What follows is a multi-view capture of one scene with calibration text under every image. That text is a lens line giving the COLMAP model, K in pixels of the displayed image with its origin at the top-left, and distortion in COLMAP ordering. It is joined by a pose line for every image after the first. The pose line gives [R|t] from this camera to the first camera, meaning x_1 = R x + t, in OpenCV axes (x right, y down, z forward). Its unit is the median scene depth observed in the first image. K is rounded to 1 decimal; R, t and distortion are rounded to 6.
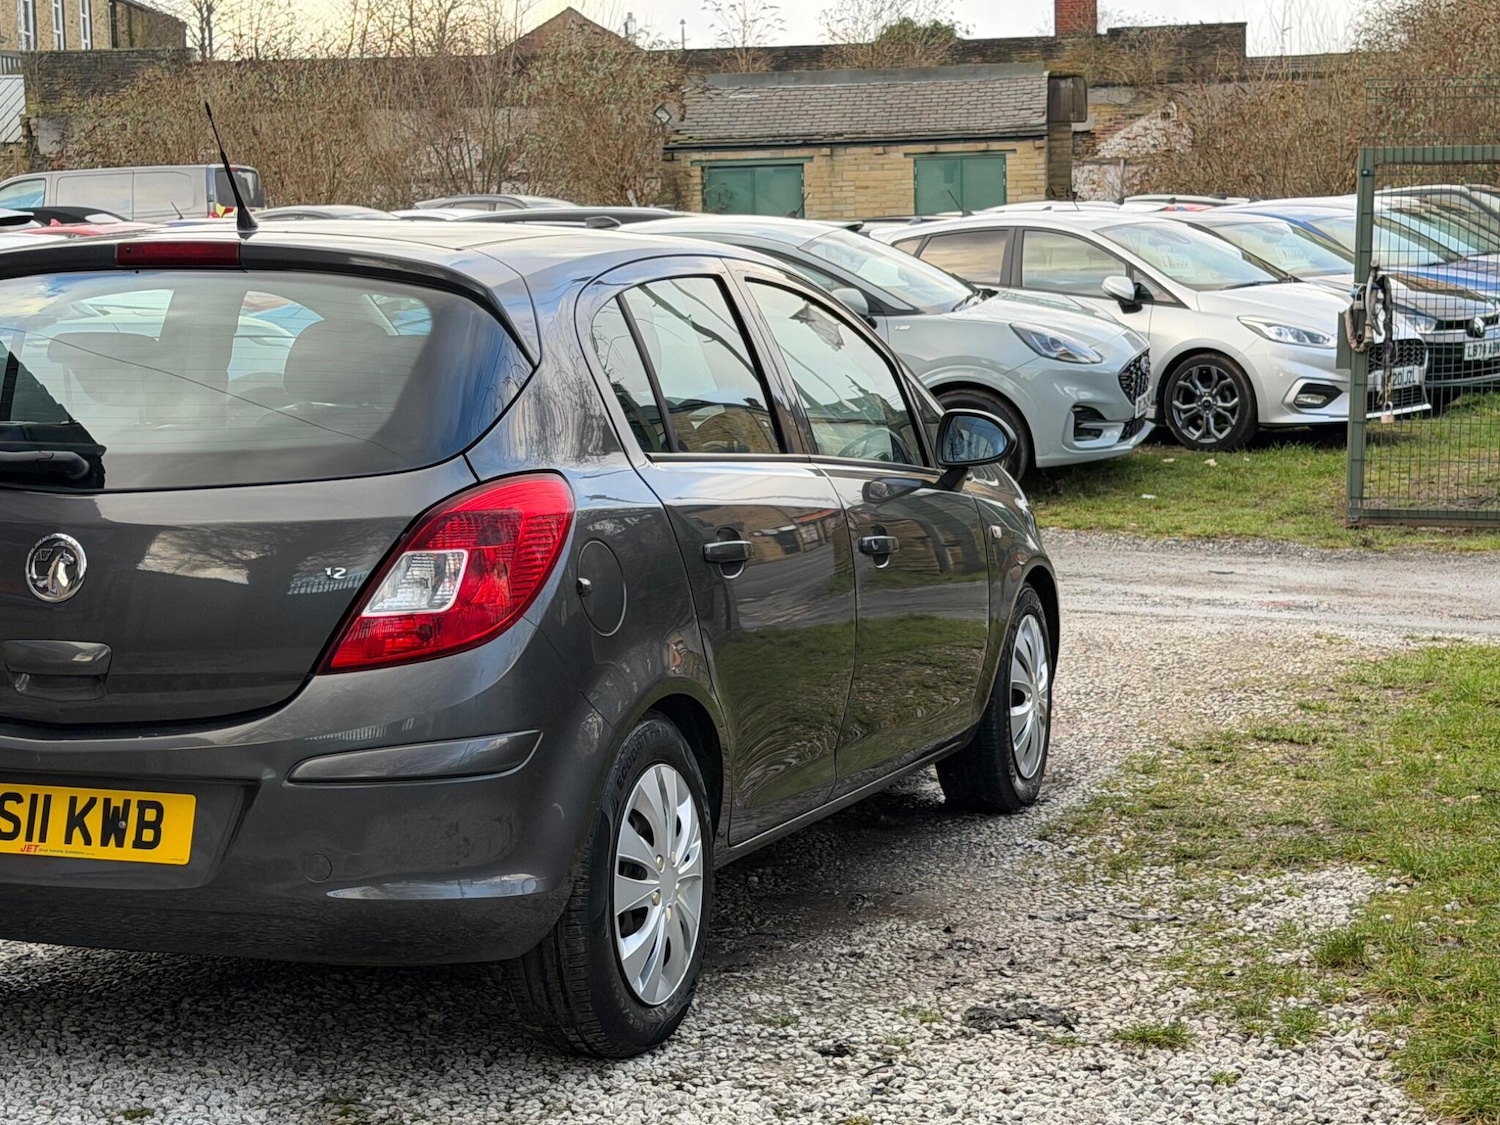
lens RADIAL K [[2935.9, 0, 769.7], [0, 2935.9, 574.3], [0, 0, 1]] dist [0.138628, 0.000000]
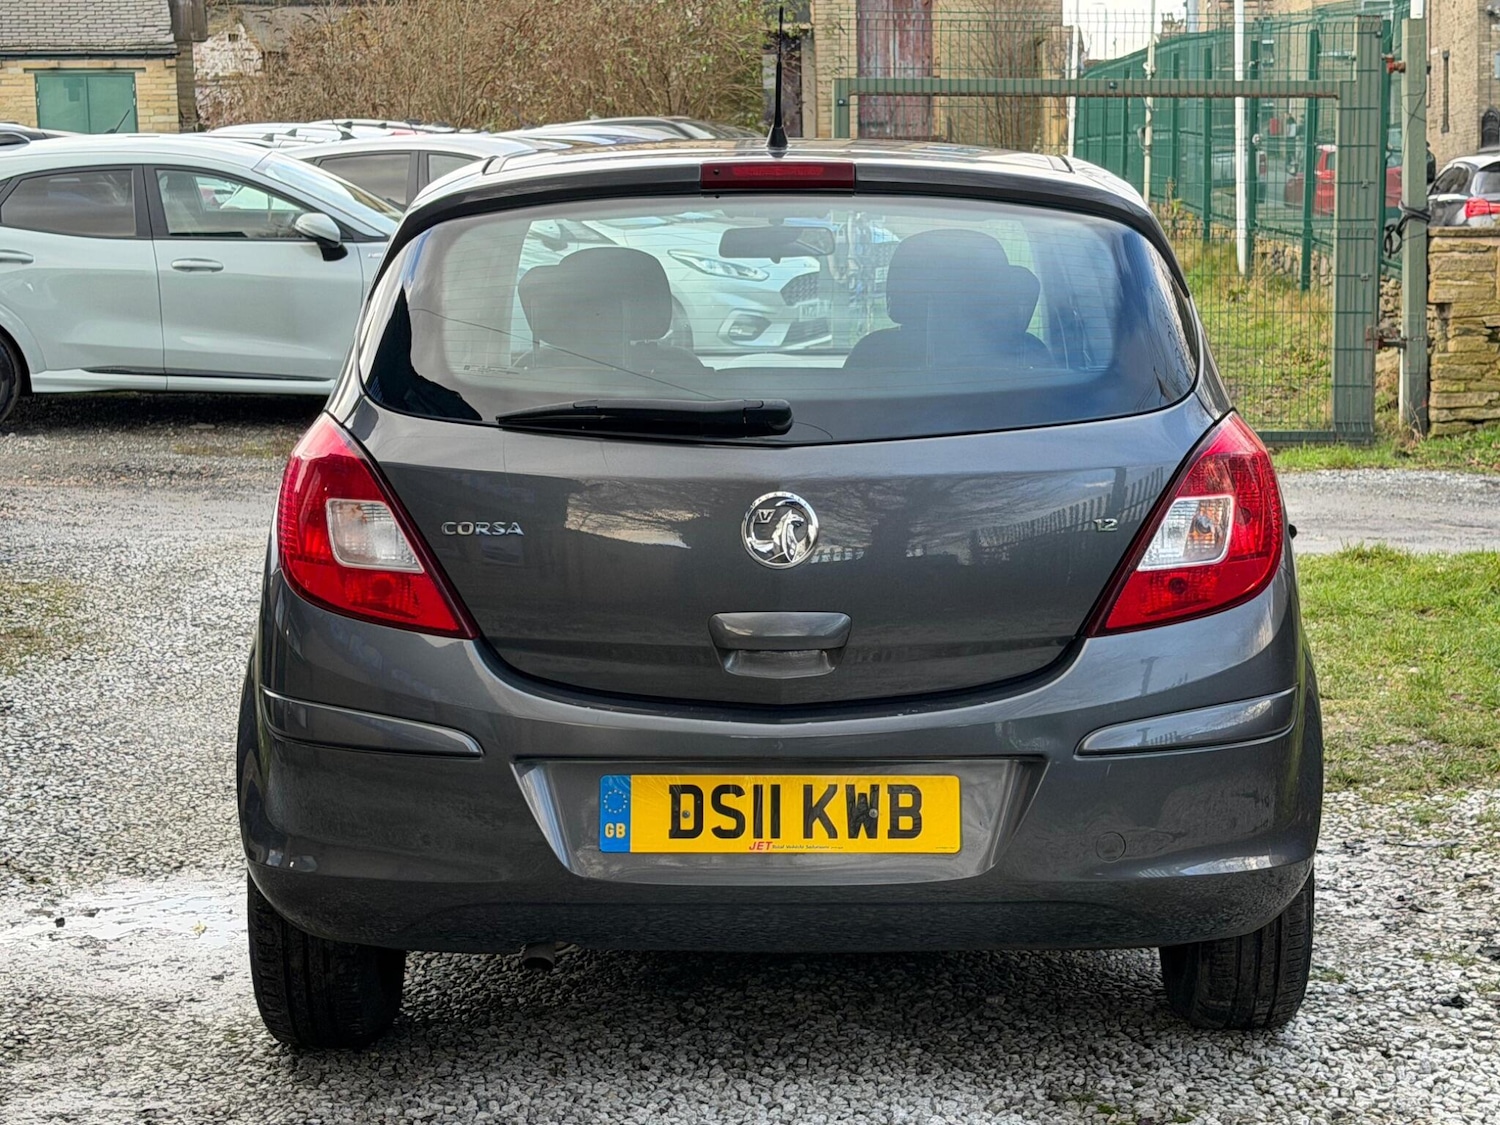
lens RADIAL K [[2935.9, 0, 777.2], [0, 2935.9, 583.2], [0, 0, 1]] dist [0.138628, 0.000000]
pose [[0.941114, -0.040064, 0.335707, -0.539589], [0.030917, 0.998992, 0.032552, -0.015056], [-0.336673, -0.020256, 0.941404, 0.169196]]
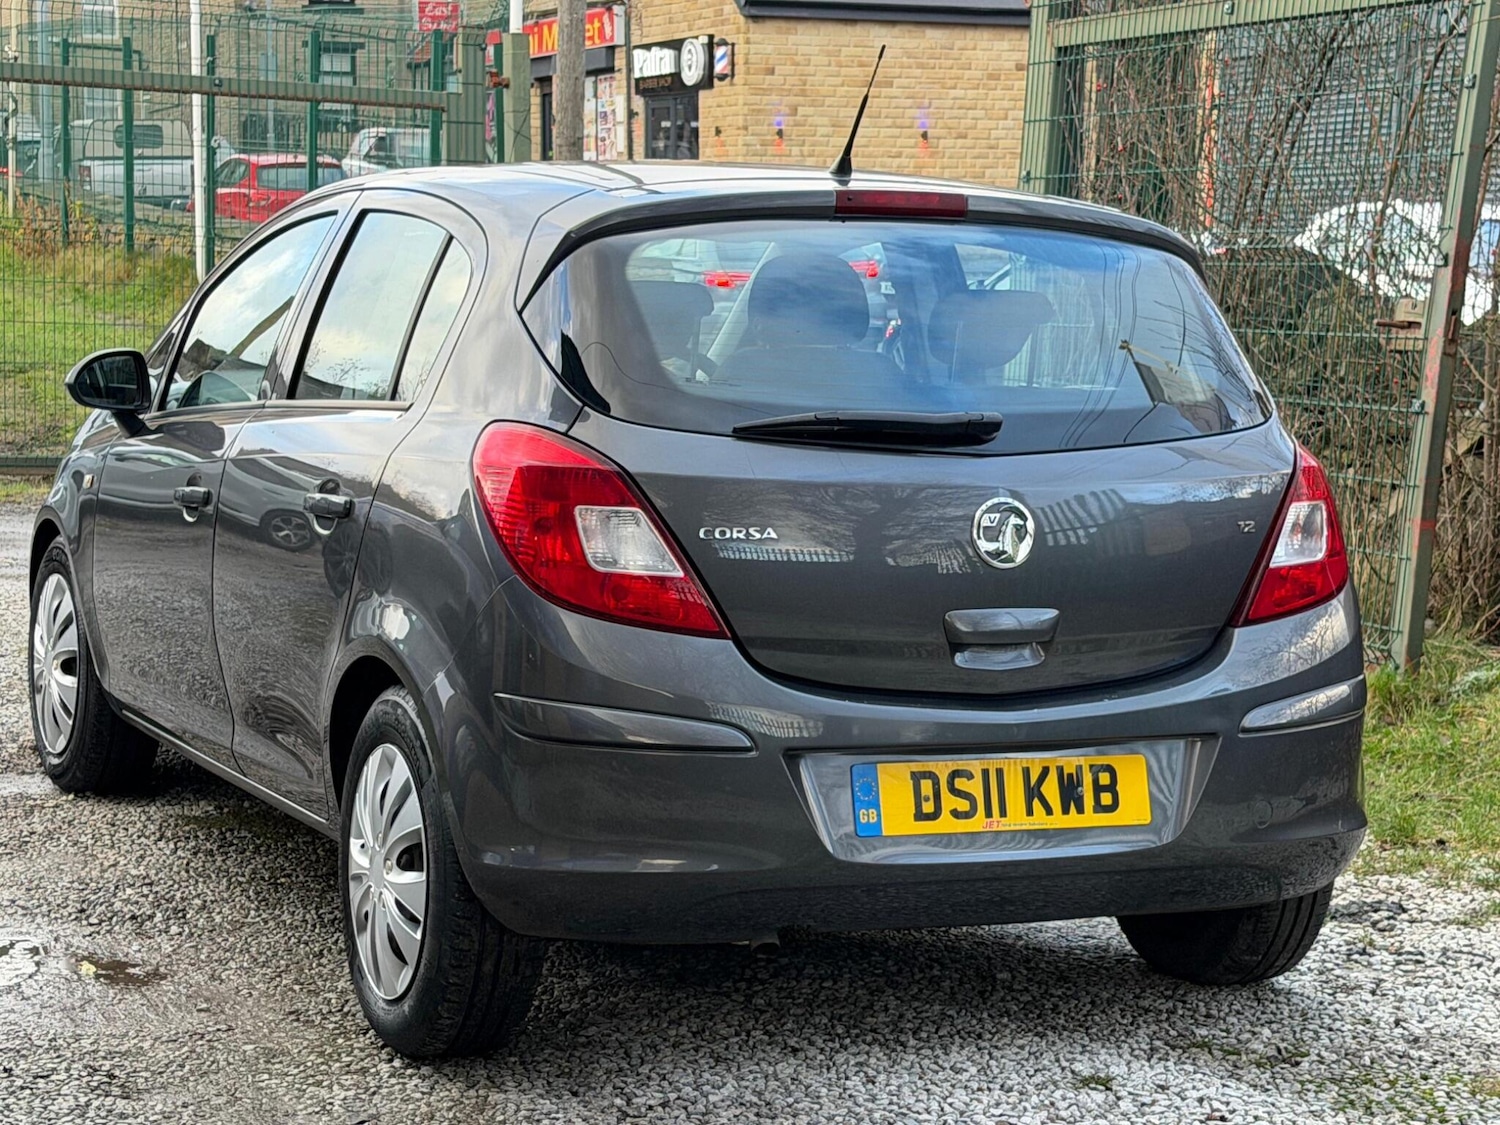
lens RADIAL K [[3313.6, 0, 800.0], [0, 3313.6, 549.3], [0, 0, 1]] dist [0.097299, 0.000000]
pose [[0.723859, -0.038652, 0.688864, -1.036803], [0.033137, 0.999225, 0.021247, -0.022115], [-0.689152, 0.007447, 0.724579, 0.261744]]
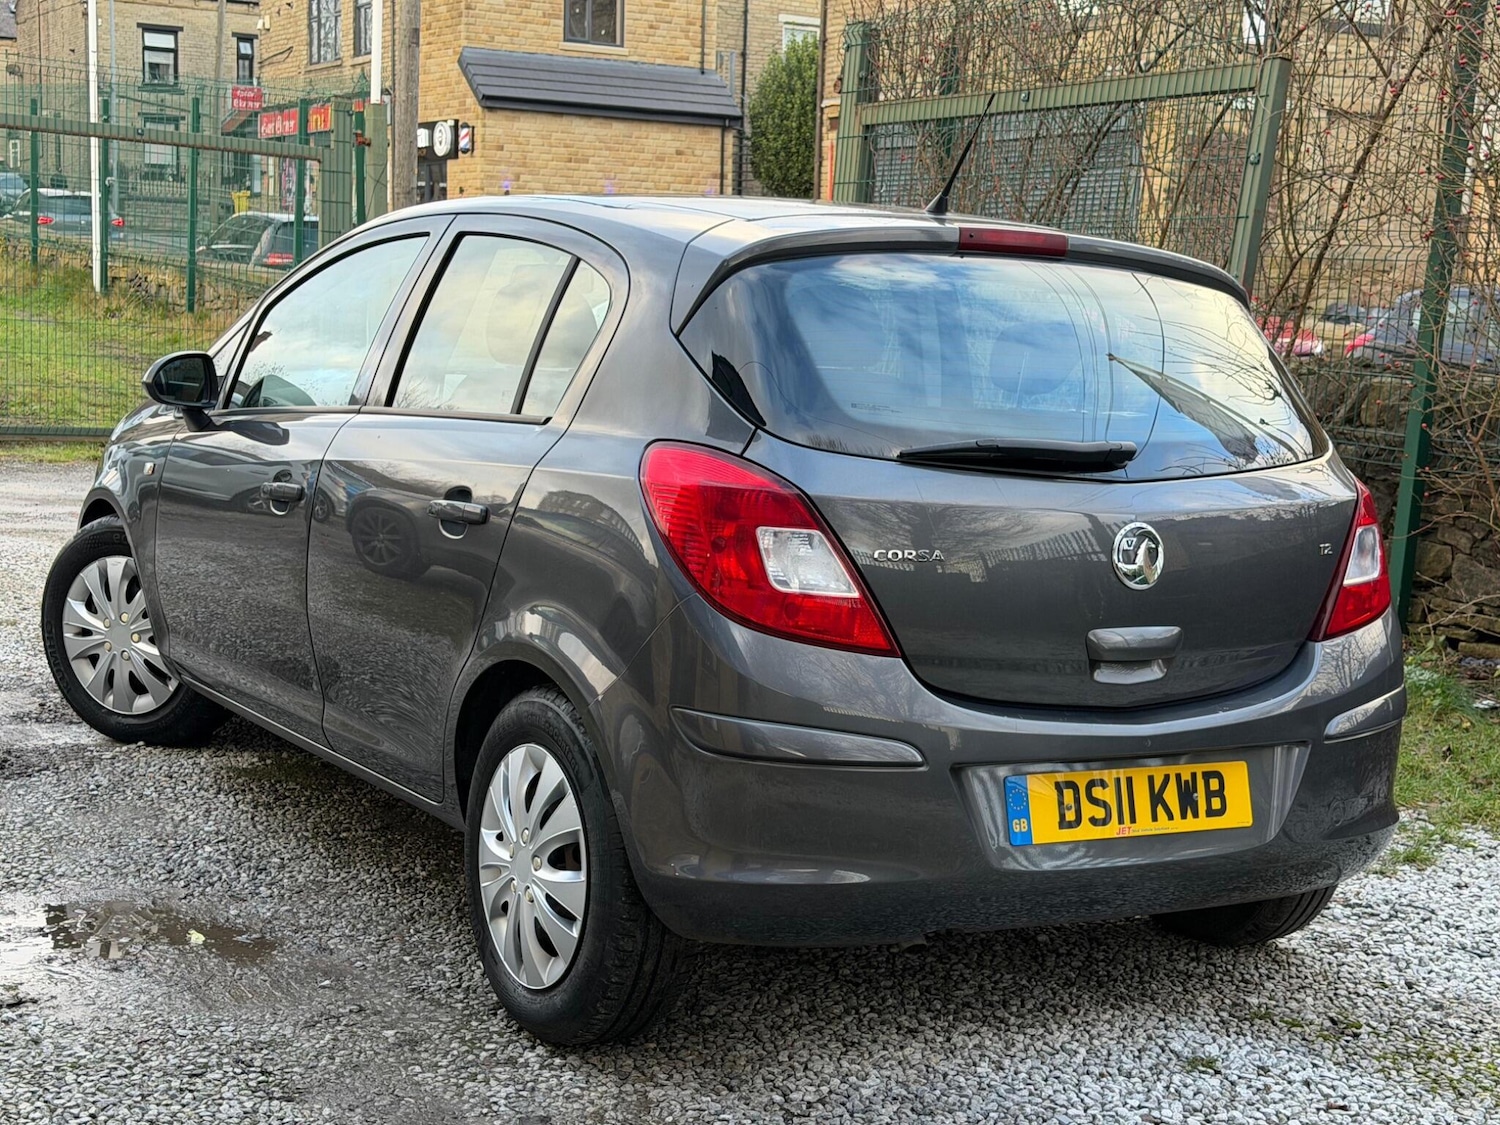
lens RADIAL K [[2295.9, 0, 762.3], [0, 2295.9, 575.1], [0, 0, 1]] dist [0.133385, 0.000000]
pose [[0.629048, -0.054496, 0.775454, -0.942938], [0.013181, 0.998144, 0.059454, -0.044722], [-0.777254, -0.027178, 0.628599, 0.600777]]
